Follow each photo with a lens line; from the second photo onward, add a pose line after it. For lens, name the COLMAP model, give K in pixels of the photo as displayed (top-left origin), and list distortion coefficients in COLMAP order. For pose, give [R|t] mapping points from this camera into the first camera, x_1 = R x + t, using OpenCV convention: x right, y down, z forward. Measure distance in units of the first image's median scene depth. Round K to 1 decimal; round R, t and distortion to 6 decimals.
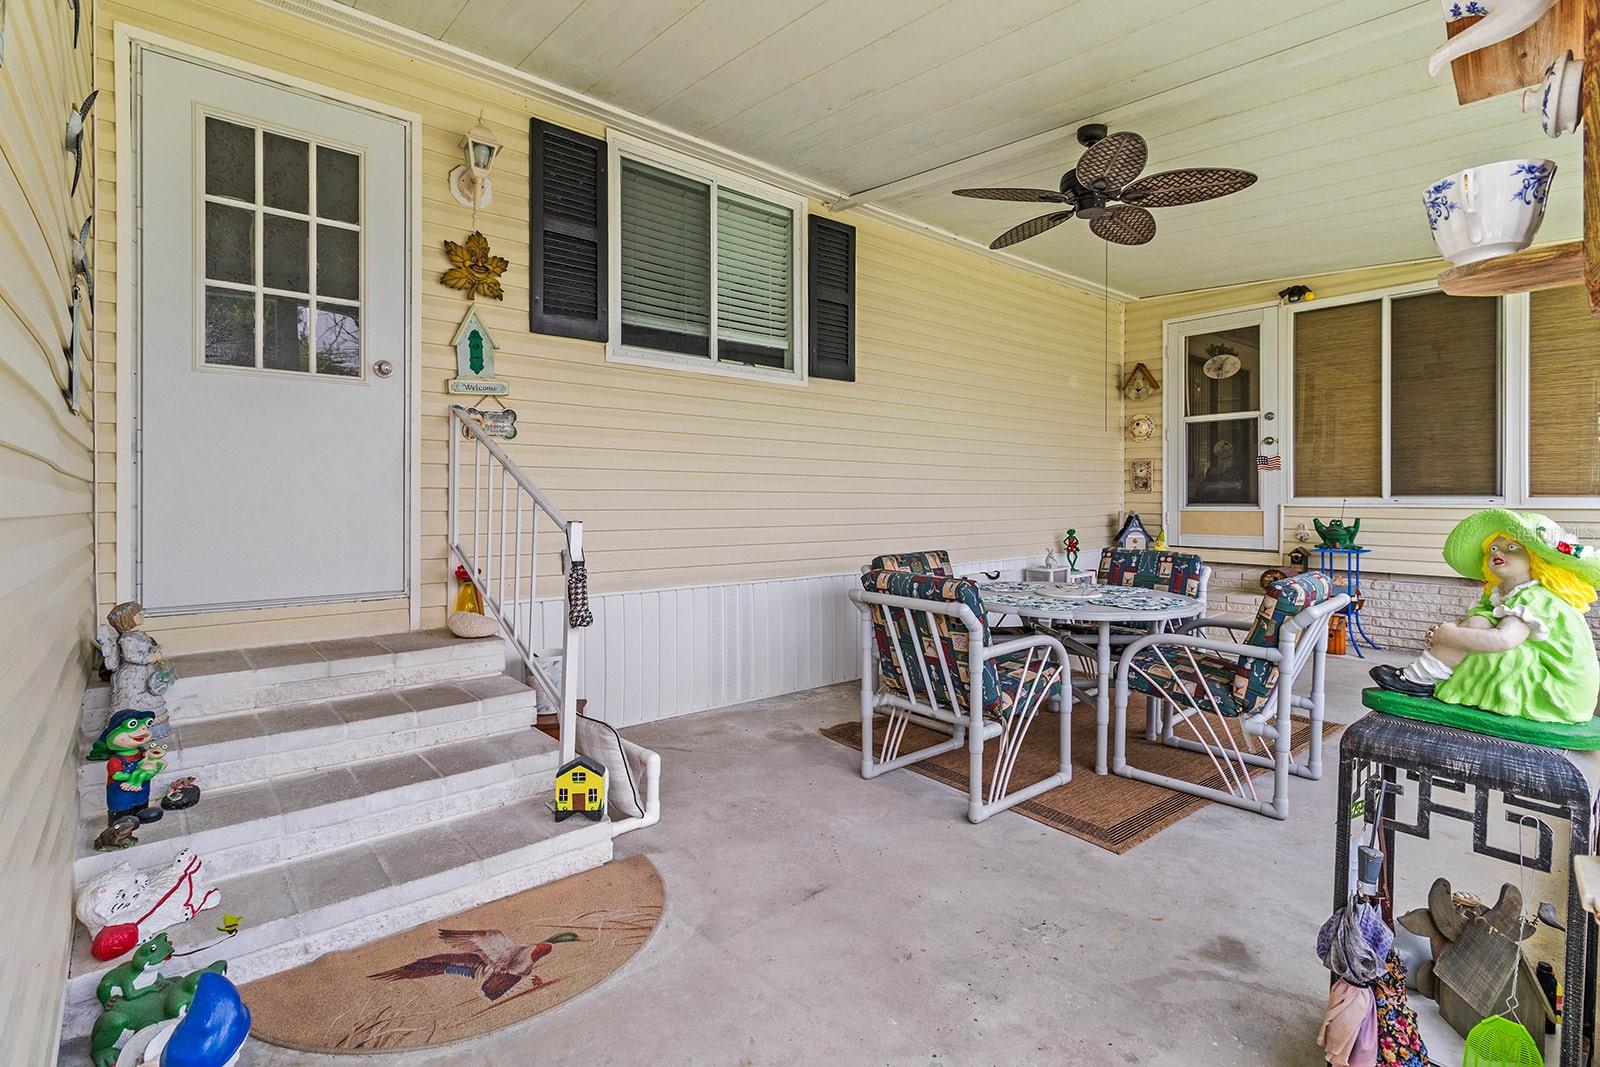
lens RADIAL K [[771.1, 0, 807.0], [0, 771.1, 515.3], [0, 0, 1]] dist [-0.001174, 0.000009]
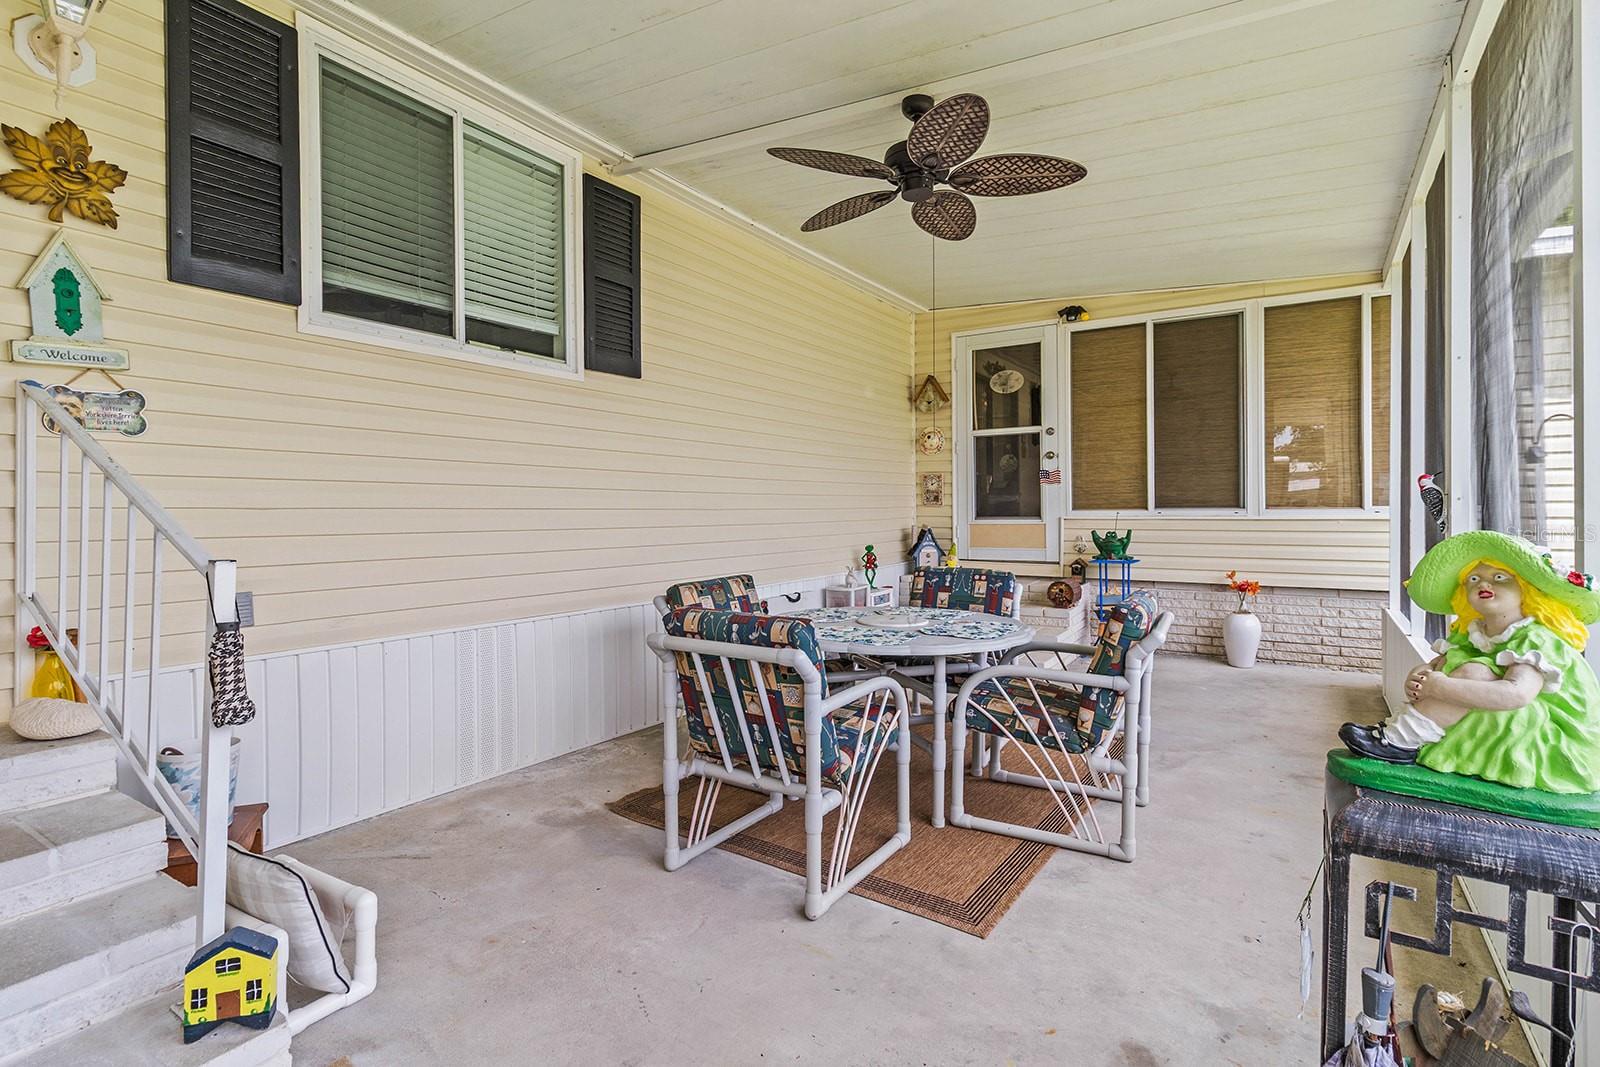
lens RADIAL K [[771.1, 0, 807.0], [0, 771.1, 515.3], [0, 0, 1]] dist [-0.001174, 0.000009]
pose [[0.956280, -0.008947, 0.292317, -0.016736], [0.013824, 0.999797, -0.014624, -0.009954], [-0.292127, 0.018026, 0.956210, 0.180555]]
